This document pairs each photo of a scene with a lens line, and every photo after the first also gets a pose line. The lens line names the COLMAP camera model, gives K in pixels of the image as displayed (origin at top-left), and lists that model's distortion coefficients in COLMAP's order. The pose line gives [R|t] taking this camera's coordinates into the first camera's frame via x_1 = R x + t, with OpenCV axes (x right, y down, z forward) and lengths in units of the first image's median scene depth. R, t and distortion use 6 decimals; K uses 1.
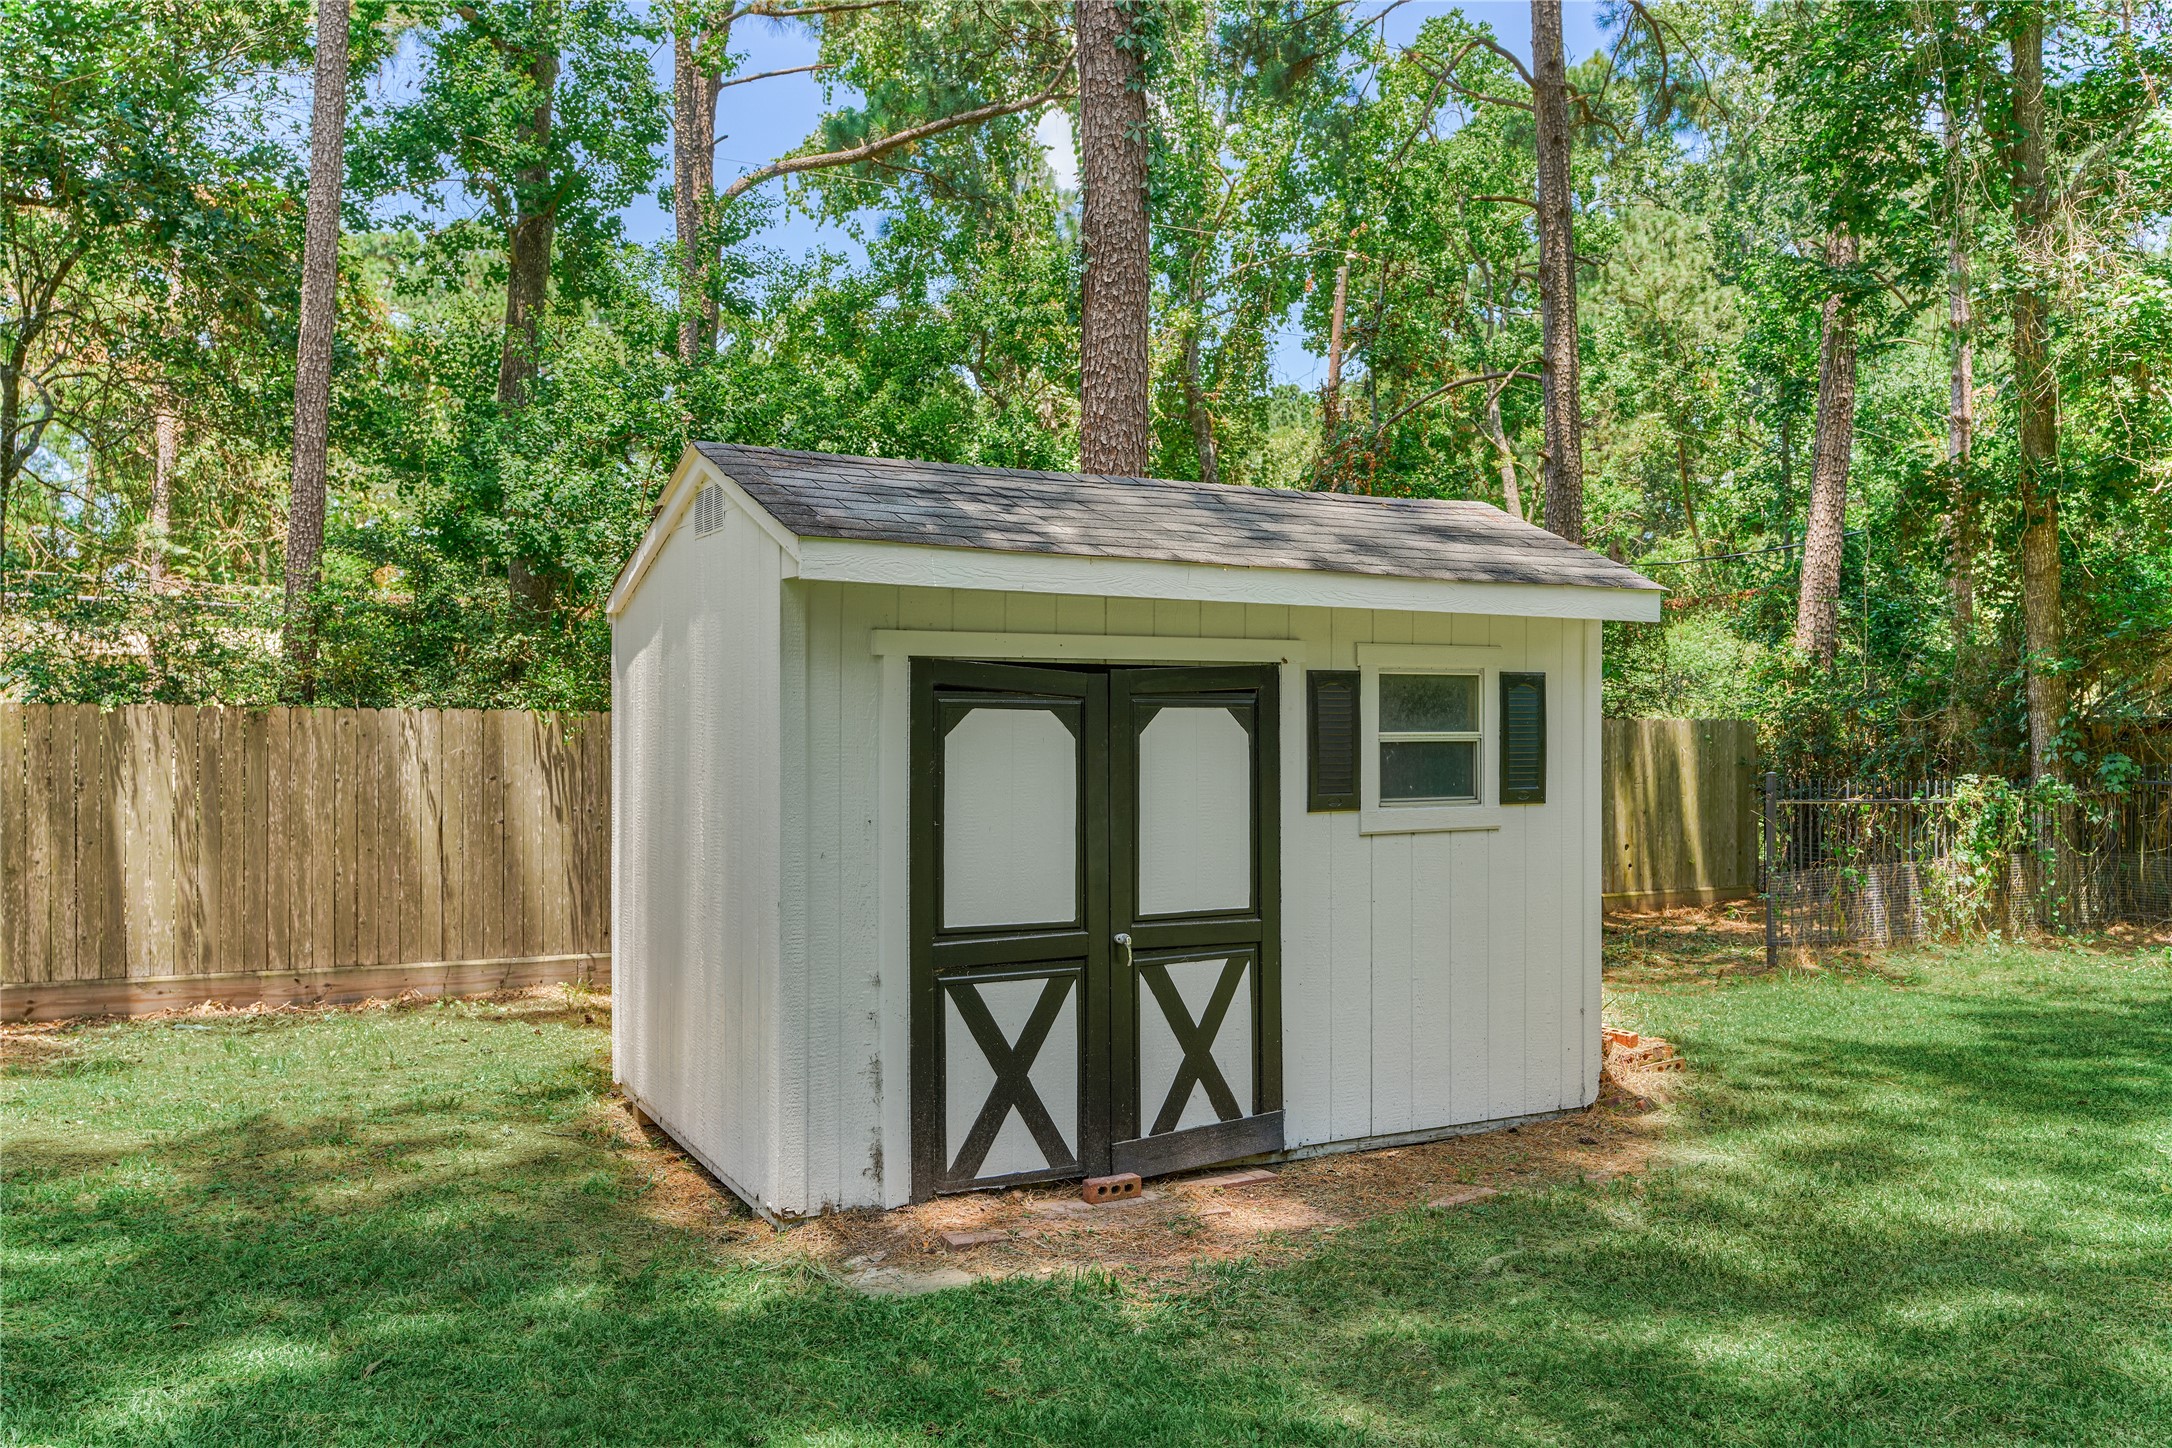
lens RADIAL K [[1687.2, 0, 1085.7], [0, 1687.2, 725.5], [0, 0, 1]] dist [-0.001711, -0.000081]
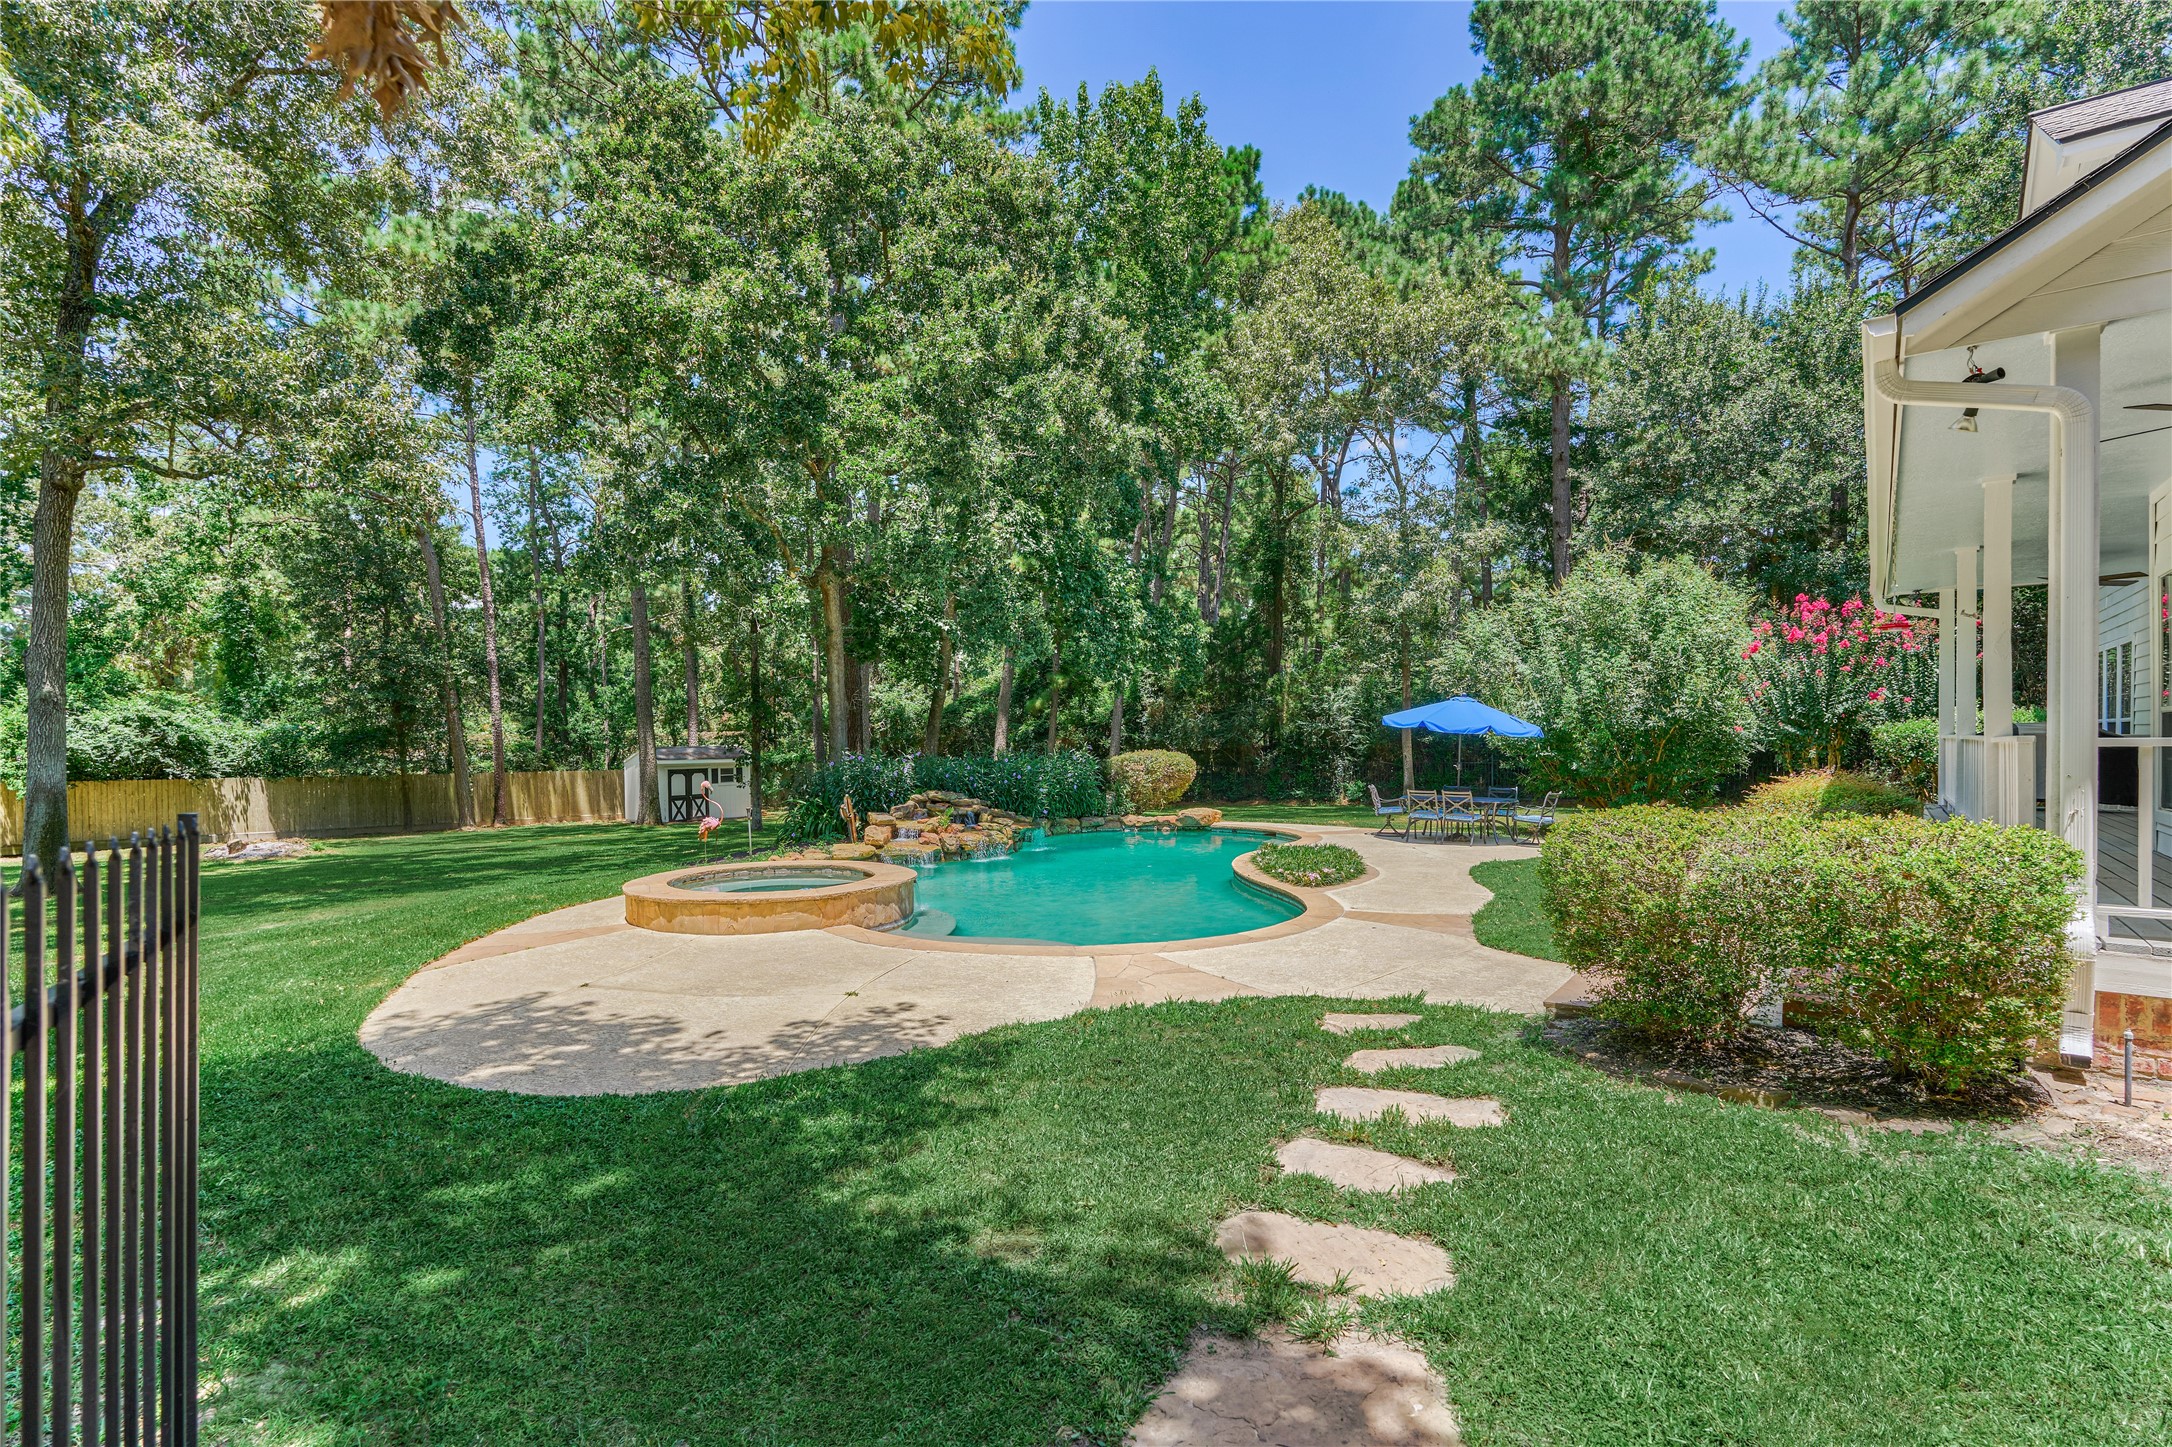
lens RADIAL K [[1037.5, 0, 1087.8], [0, 1037.5, 742.5], [0, 0, 1]] dist [-0.000956, -0.000343]
pose [[0.938898, -0.014005, 0.343909, 0.118605], [0.011393, 0.999889, 0.009614, -0.219527], [-0.344006, -0.005109, 0.938954, -5.402121]]
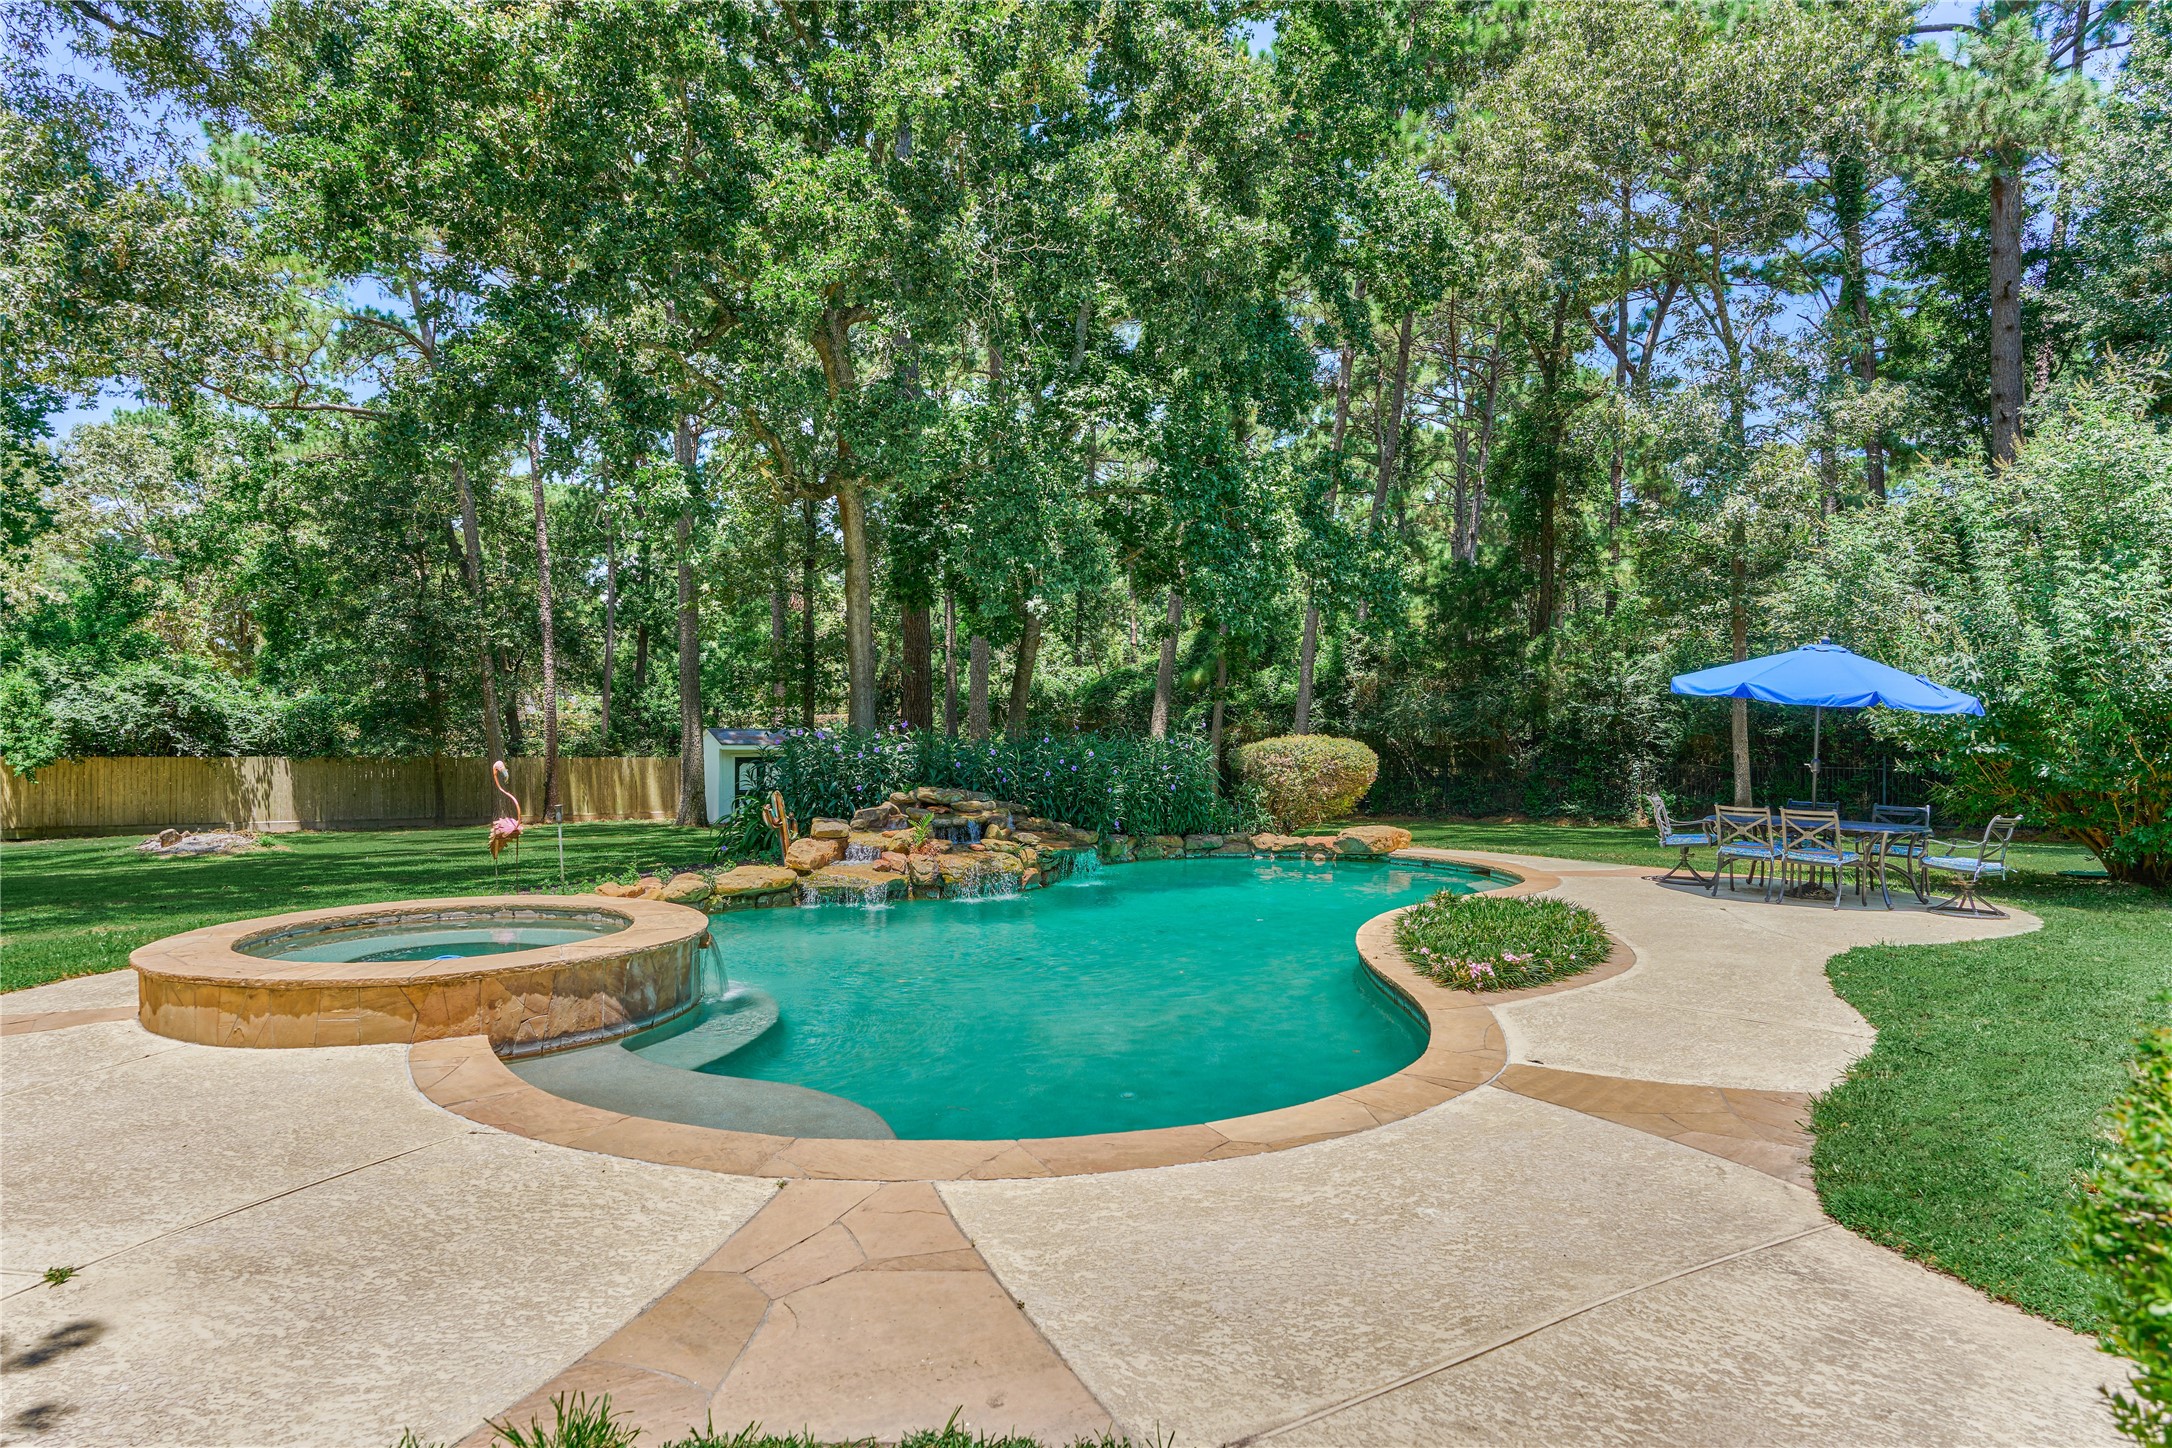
lens RADIAL K [[1238.9, 0, 1086.2], [0, 1238.9, 704.9], [0, 0, 1]] dist [-0.001360, 0.006412]
pose [[0.989261, 0.004903, 0.146076, 0.652078], [-0.002231, 0.999827, -0.018453, -0.172441], [-0.146141, 0.017929, 0.989101, -4.822058]]
